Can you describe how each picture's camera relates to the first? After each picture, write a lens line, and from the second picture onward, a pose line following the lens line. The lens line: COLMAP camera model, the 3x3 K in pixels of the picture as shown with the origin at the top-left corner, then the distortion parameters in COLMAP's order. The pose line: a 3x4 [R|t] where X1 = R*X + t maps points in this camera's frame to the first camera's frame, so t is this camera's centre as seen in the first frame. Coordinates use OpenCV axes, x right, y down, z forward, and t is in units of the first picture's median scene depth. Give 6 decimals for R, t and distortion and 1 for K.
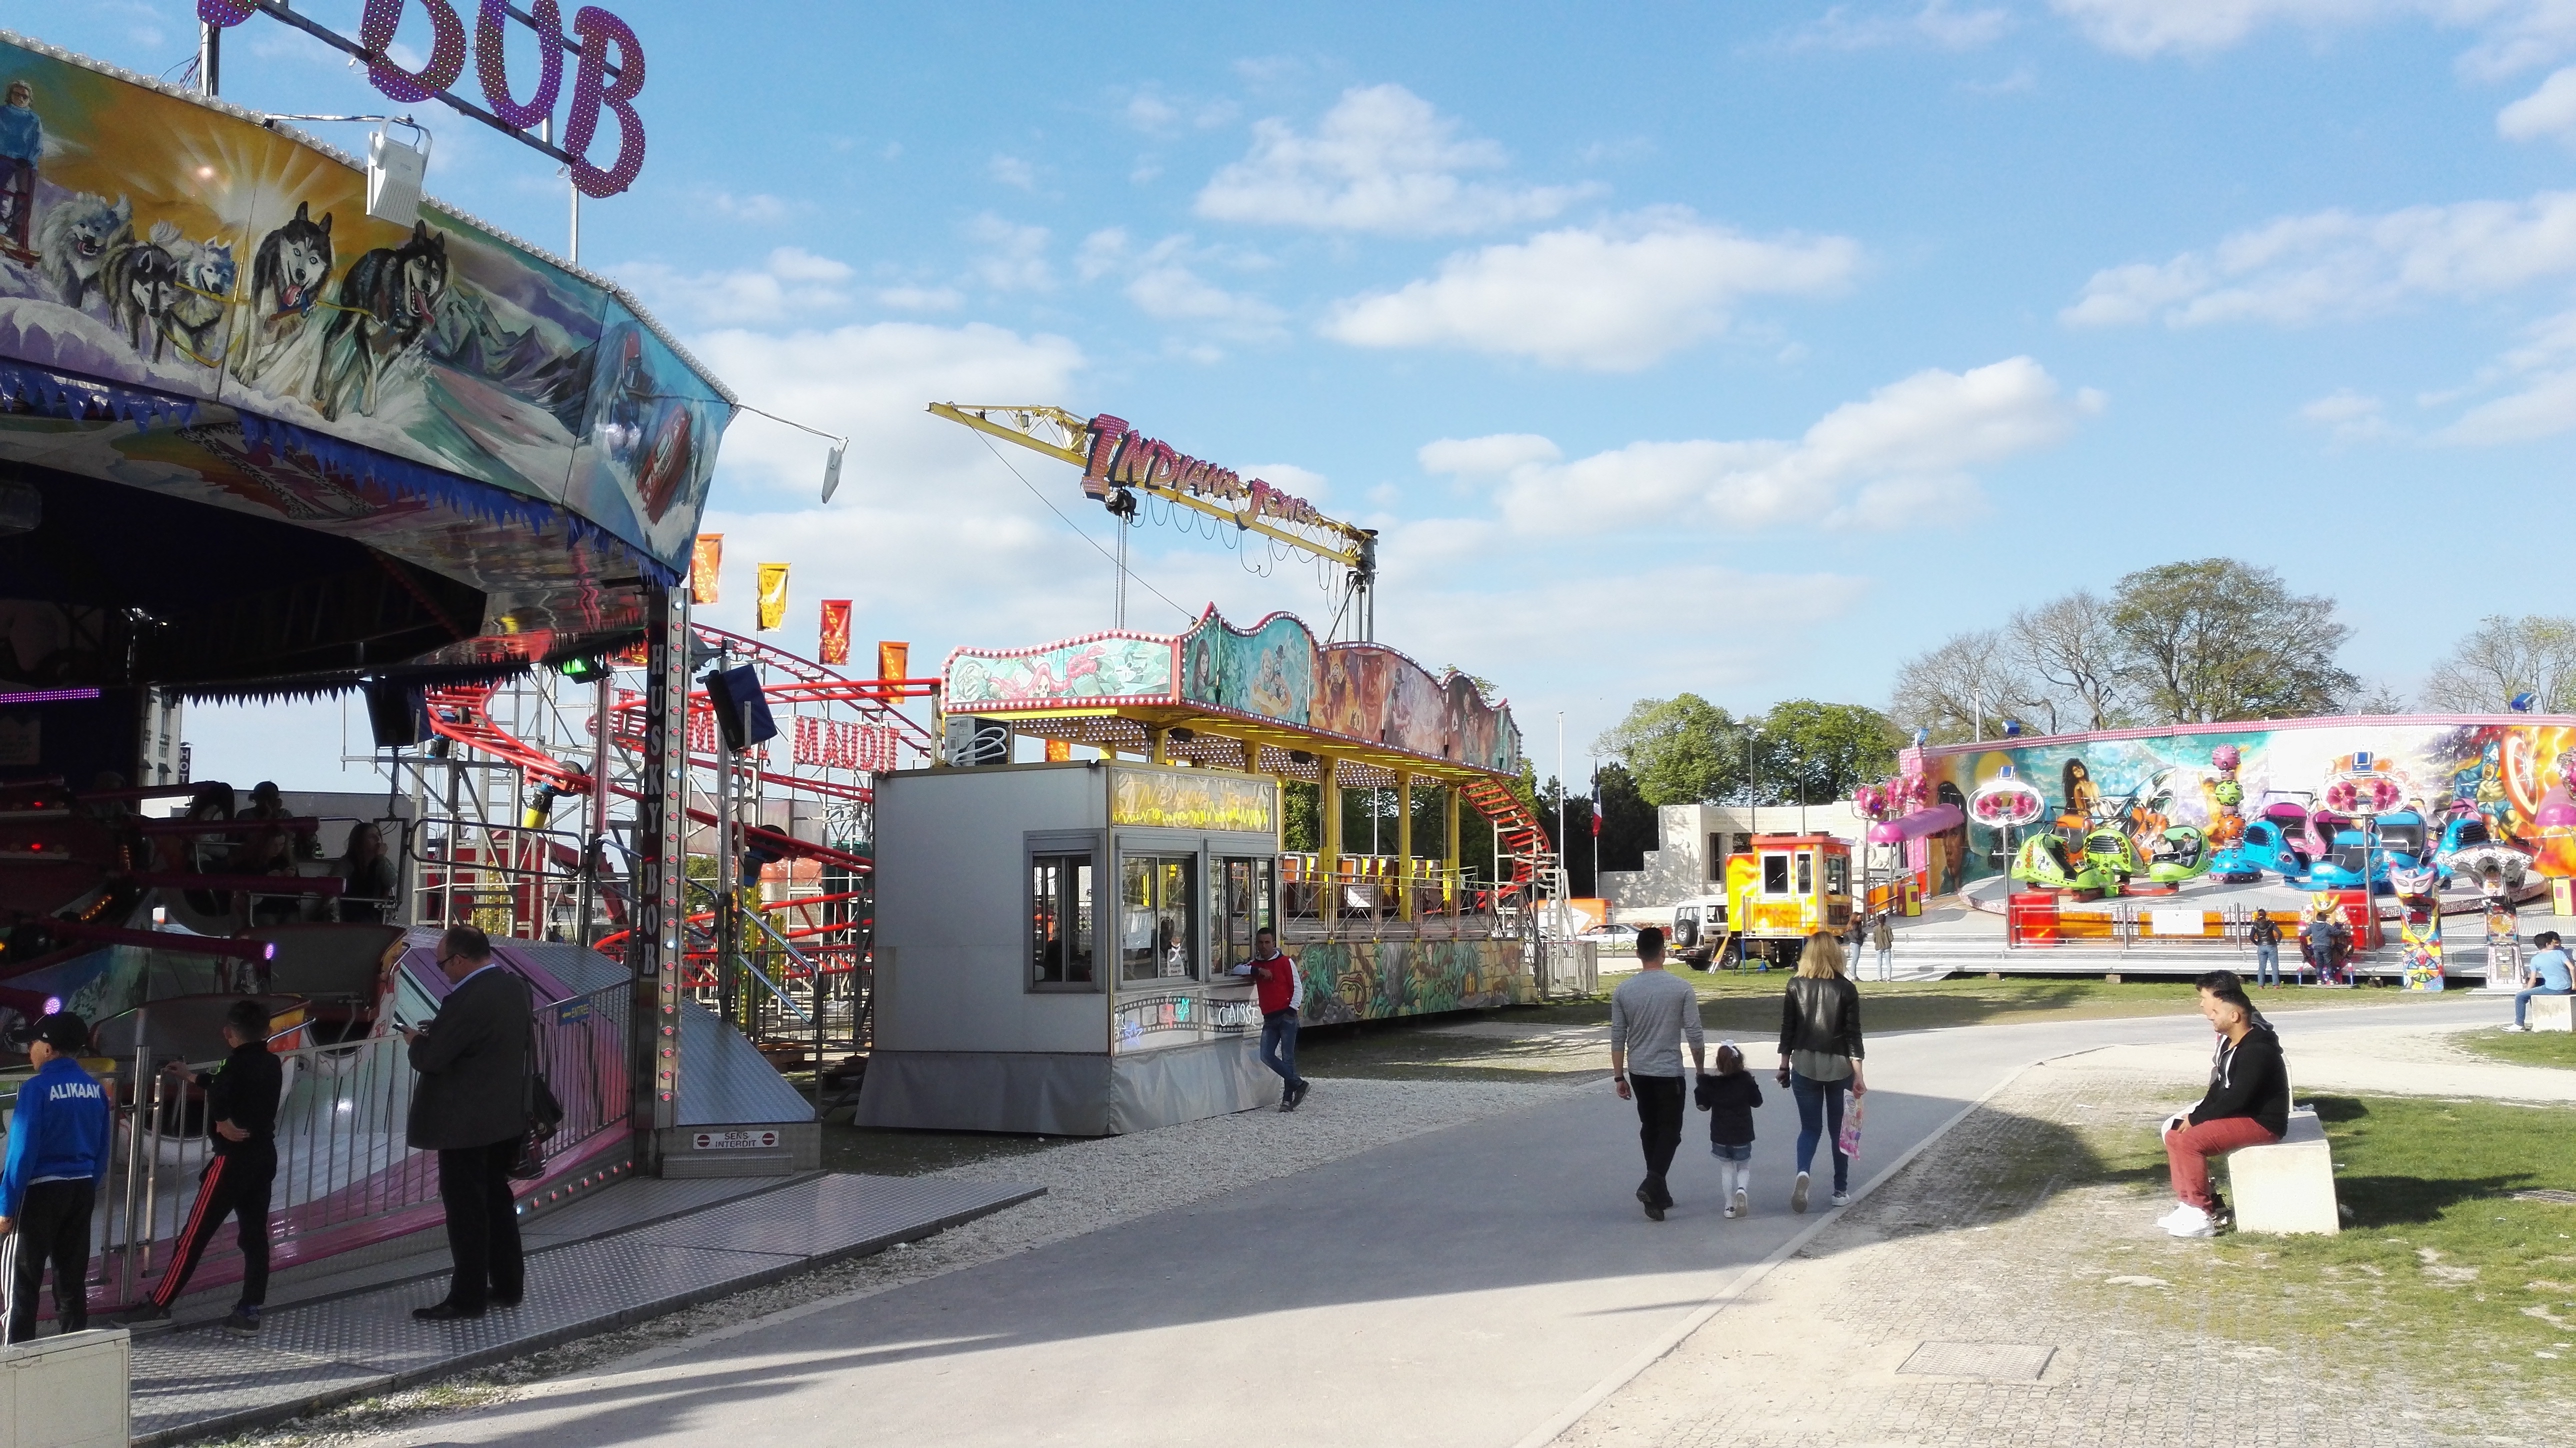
lens RADIAL K [[2061.4, 0, 1226.0], [0, 2061.4, 770.2], [0, 0, 1]] dist [0.040099, -0.003846]
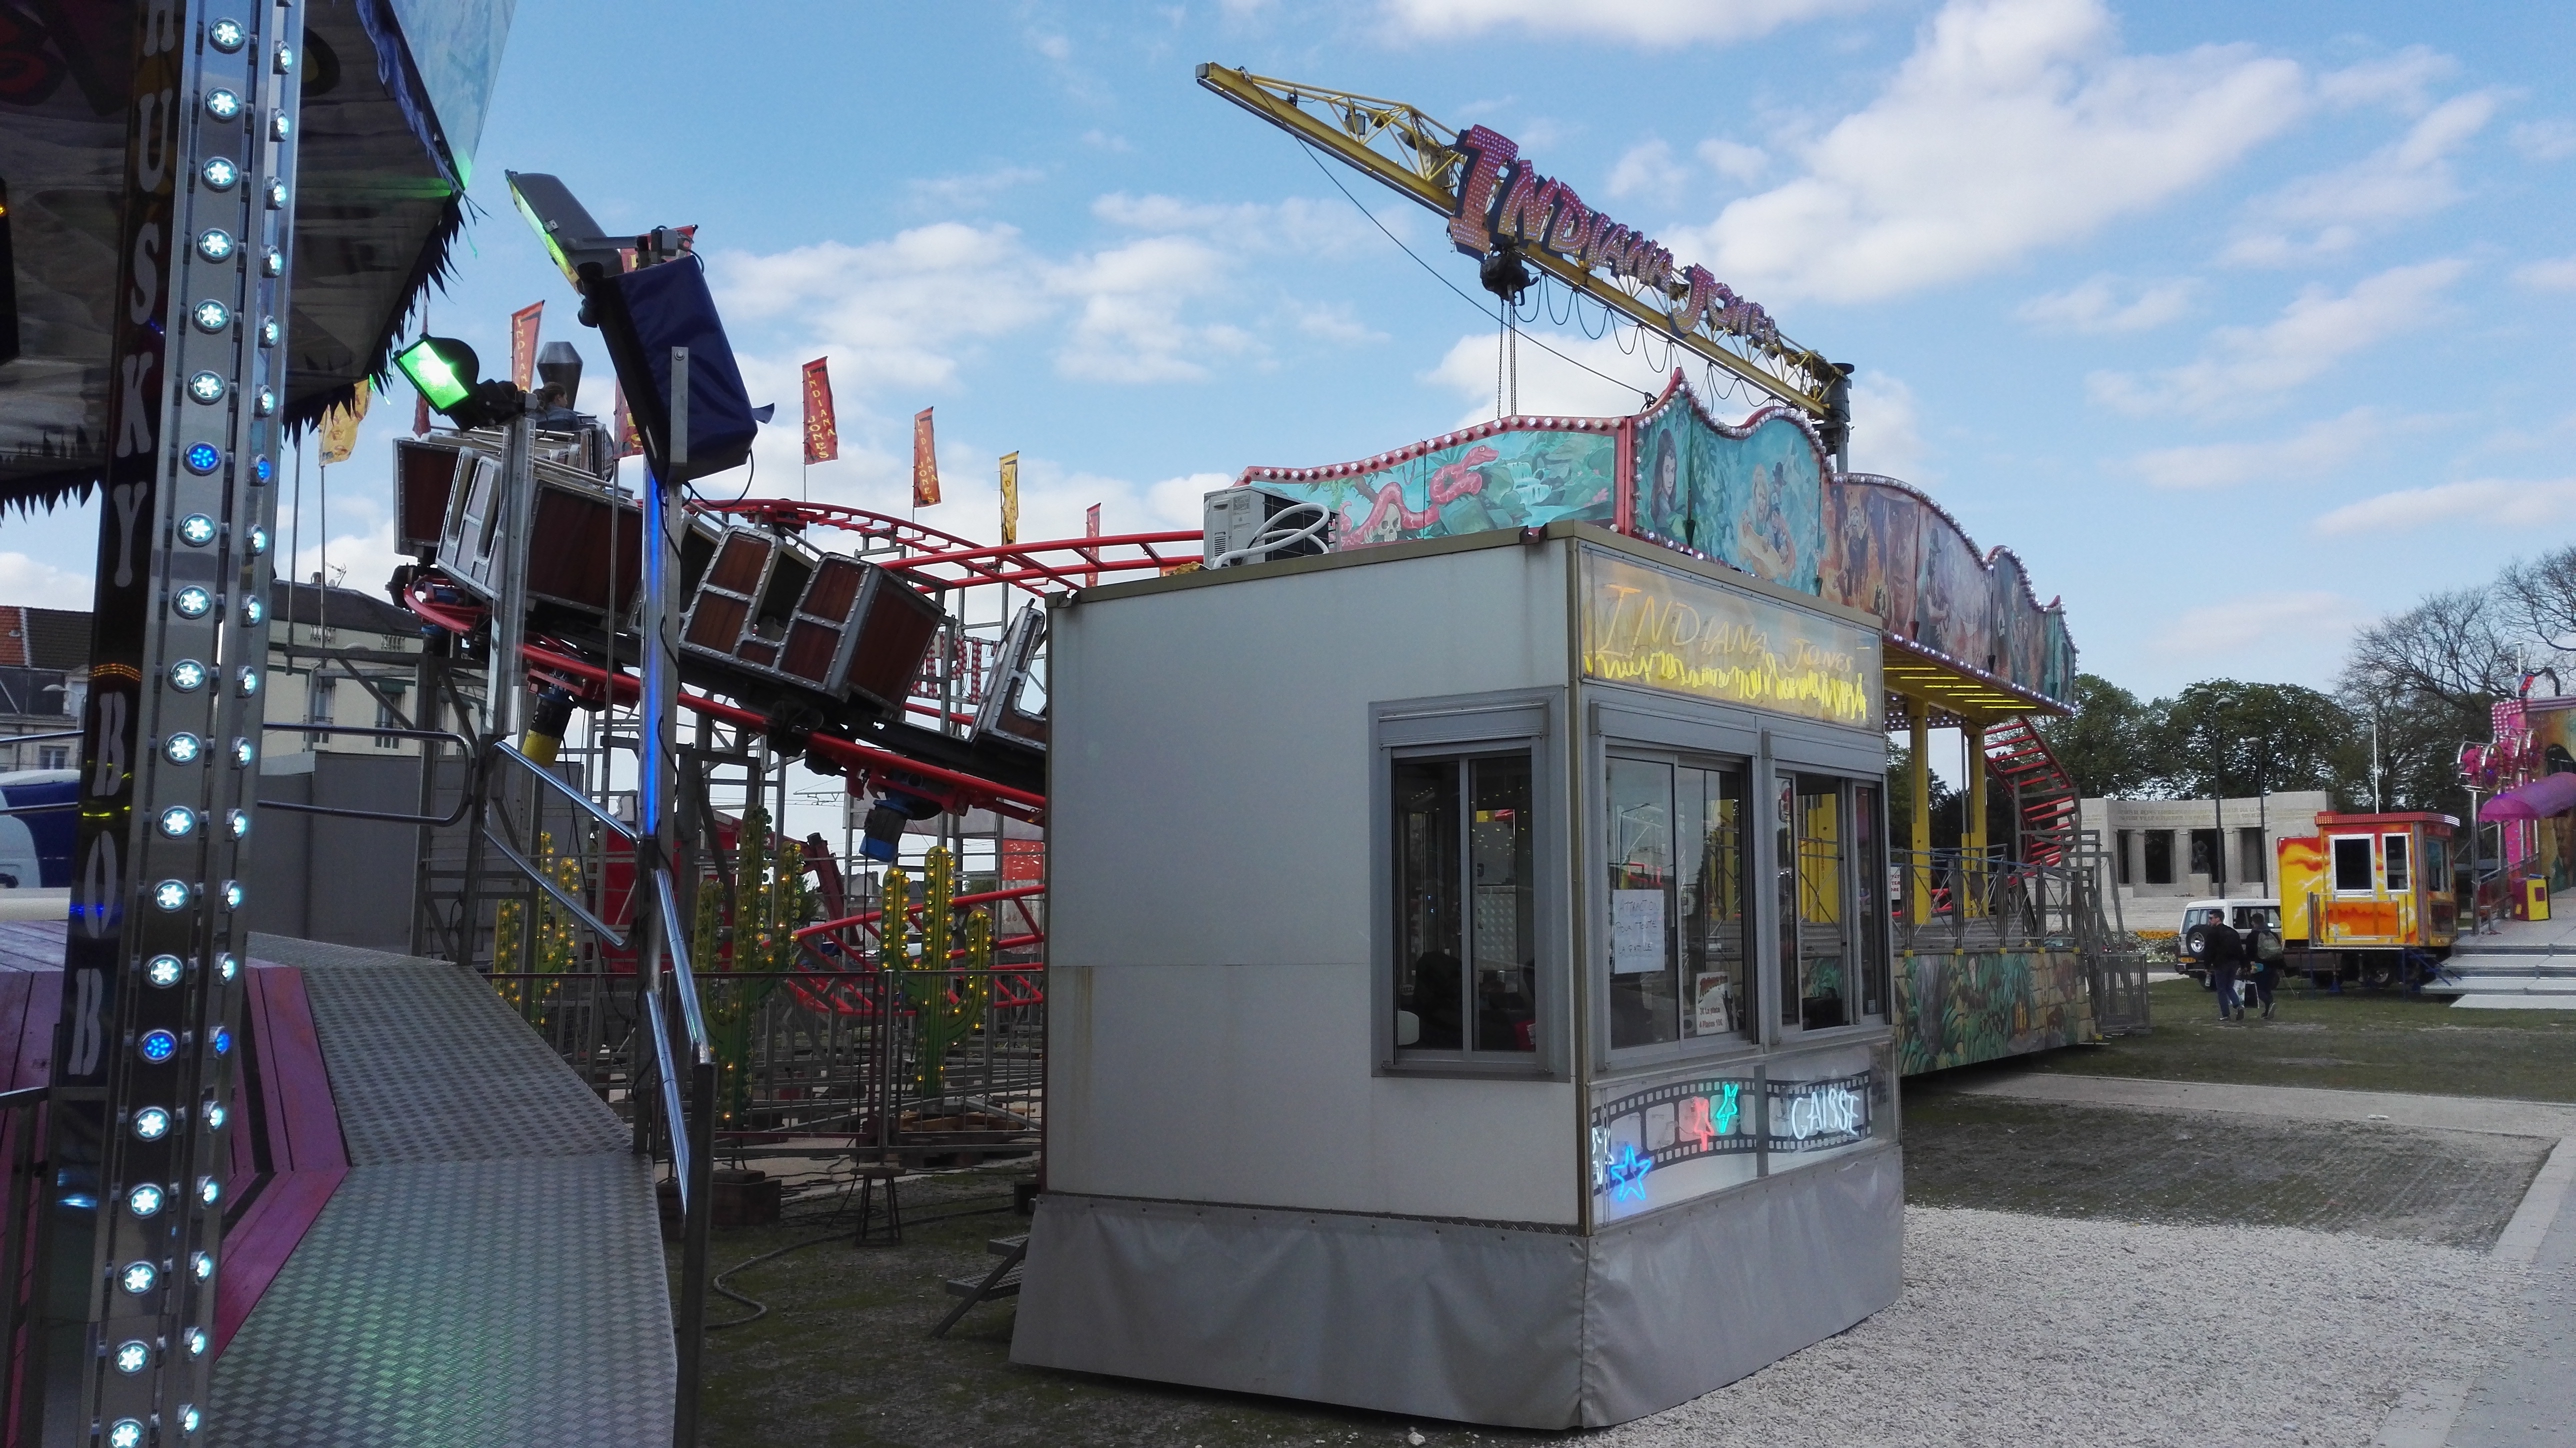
lens RADIAL K [[2077.6, 0, 1294.8], [0, 2077.6, 758.4], [0, 0, 1]] dist [0.034922, 0.013259]
pose [[0.992439, -0.007647, -0.122501, -0.038046], [0.006681, 0.999943, -0.008300, 0.028388], [0.122557, 0.007419, 0.992434, 0.355938]]
